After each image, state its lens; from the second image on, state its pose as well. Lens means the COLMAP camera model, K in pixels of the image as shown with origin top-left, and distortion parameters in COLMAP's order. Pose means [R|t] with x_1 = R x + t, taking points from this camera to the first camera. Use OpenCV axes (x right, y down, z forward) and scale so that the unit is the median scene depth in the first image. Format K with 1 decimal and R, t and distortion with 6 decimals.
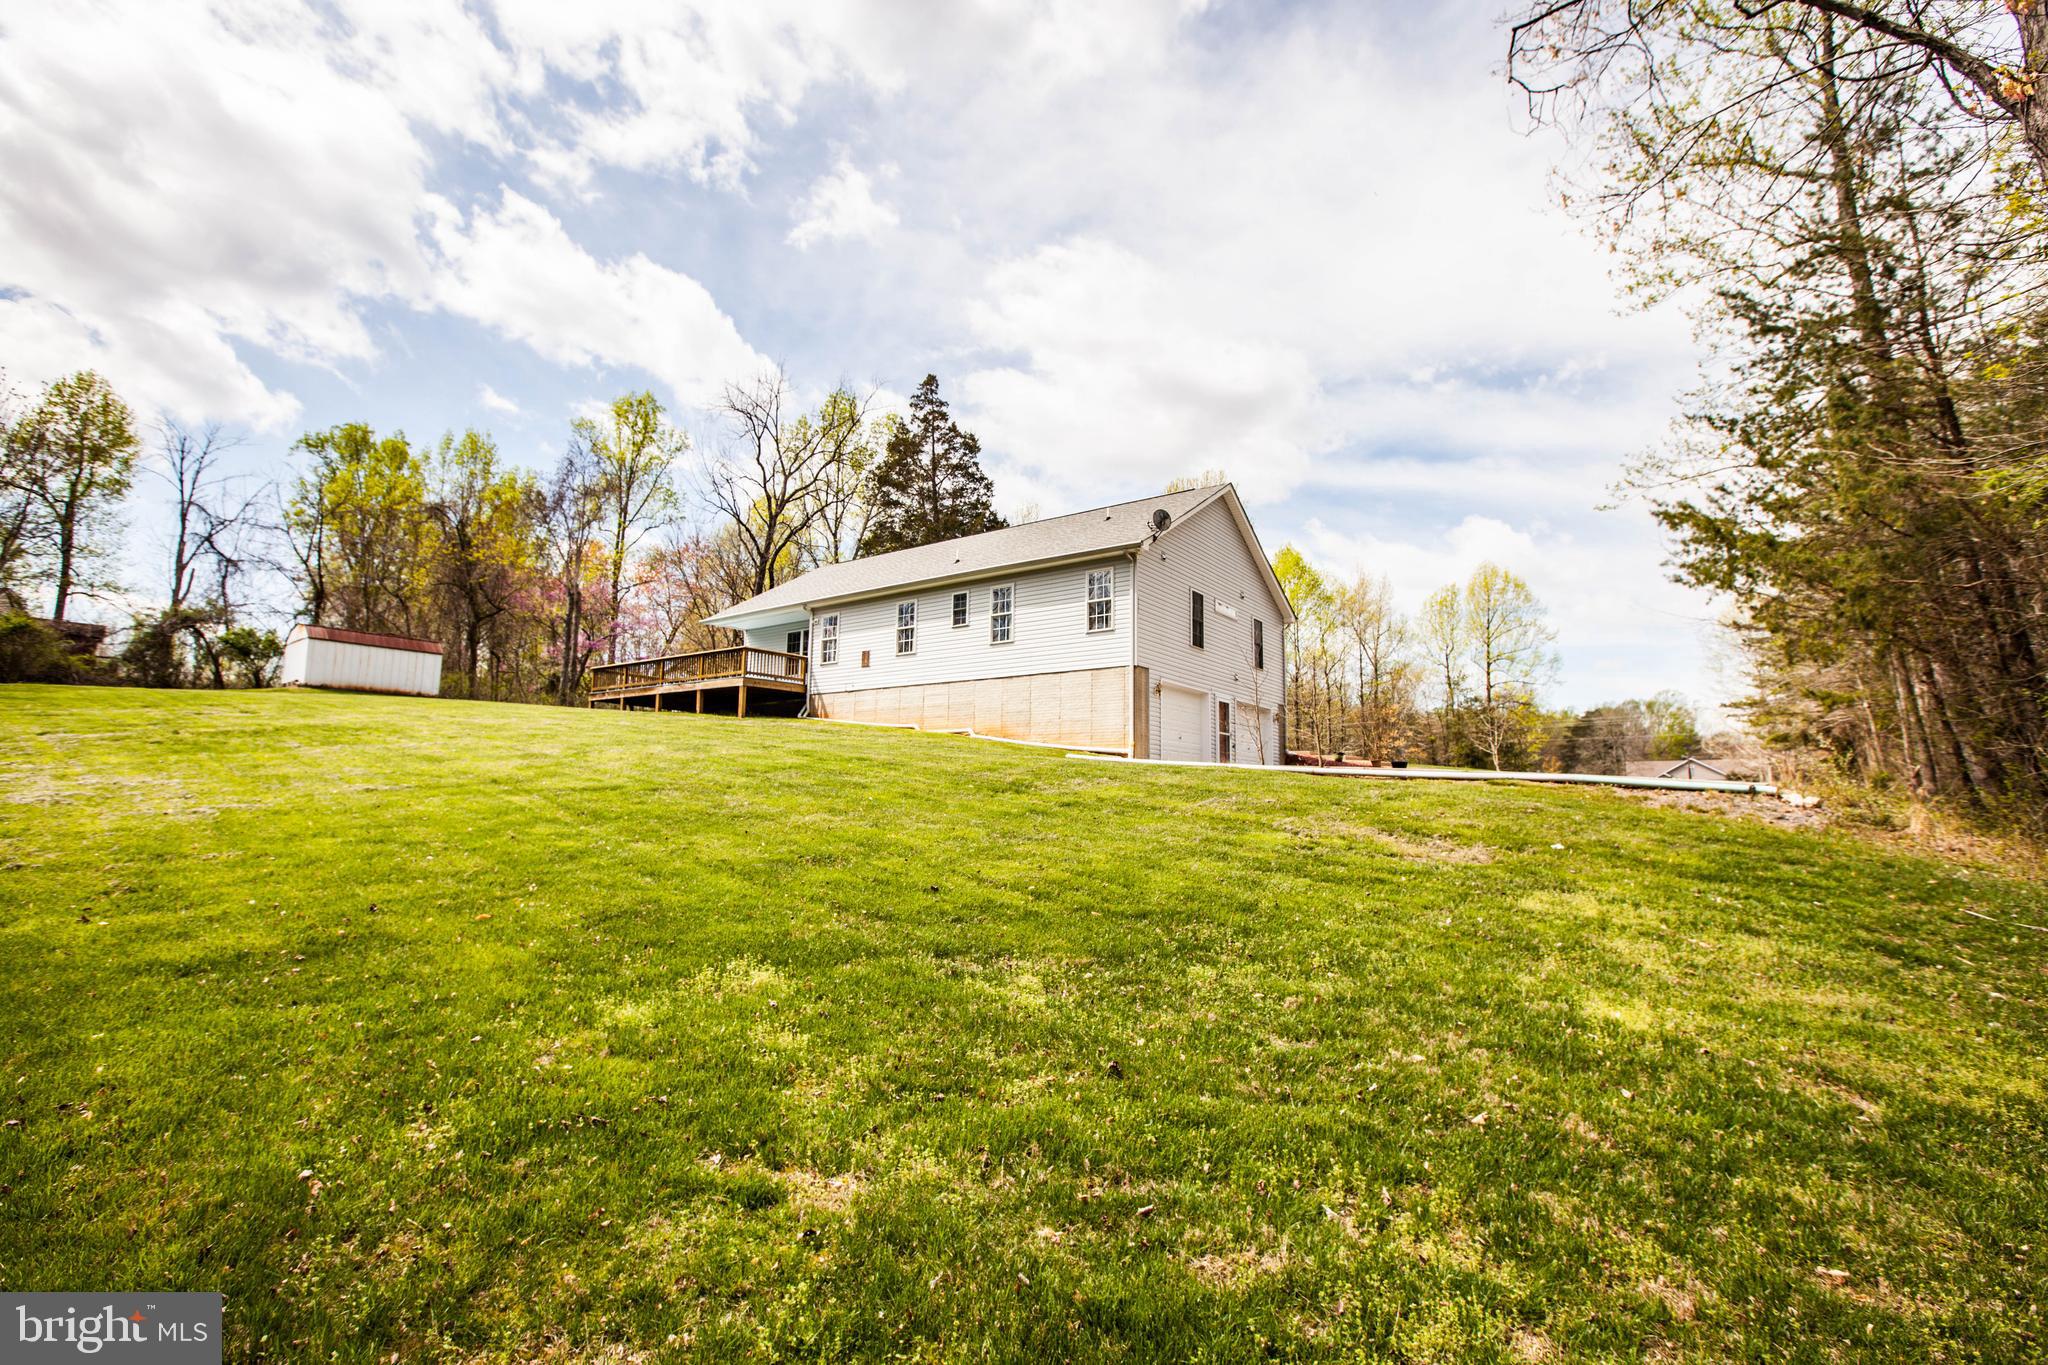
lens RADIAL K [[933.7, 0, 1023.5], [0, 933.7, 676.6], [0, 0, 1]] dist [-0.017538, 0.000642]
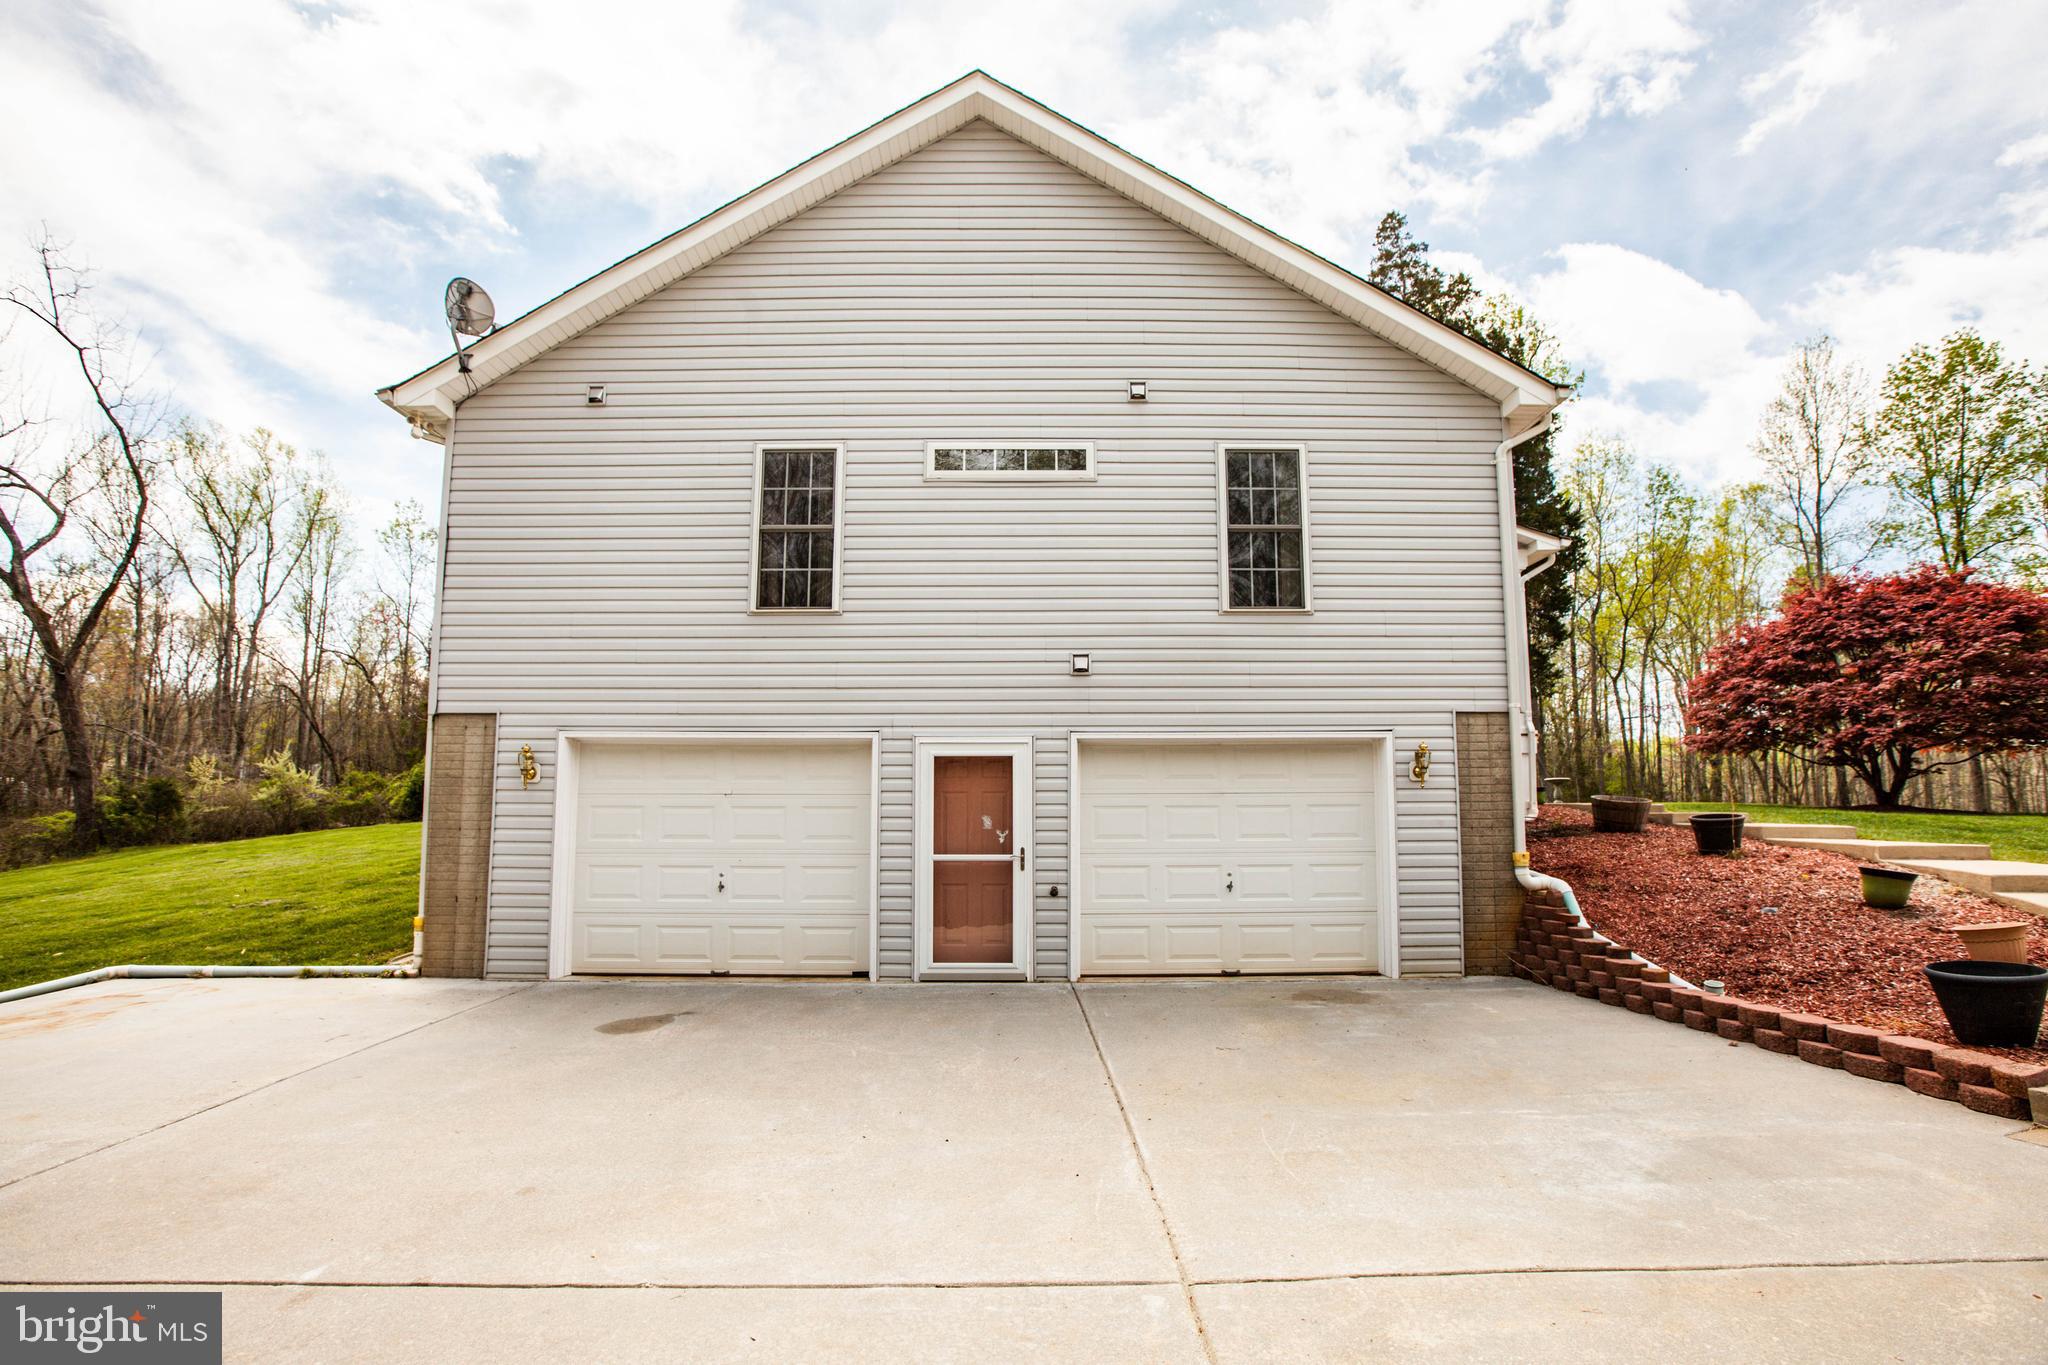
lens RADIAL K [[933.7, 0, 1023.5], [0, 933.7, 676.6], [0, 0, 1]] dist [-0.017538, 0.000642]
pose [[0.530284, -0.090290, -0.842999, 0.265967], [0.065584, 0.995702, -0.065390, 0.011109], [0.845280, -0.020612, 0.533926, 0.446541]]
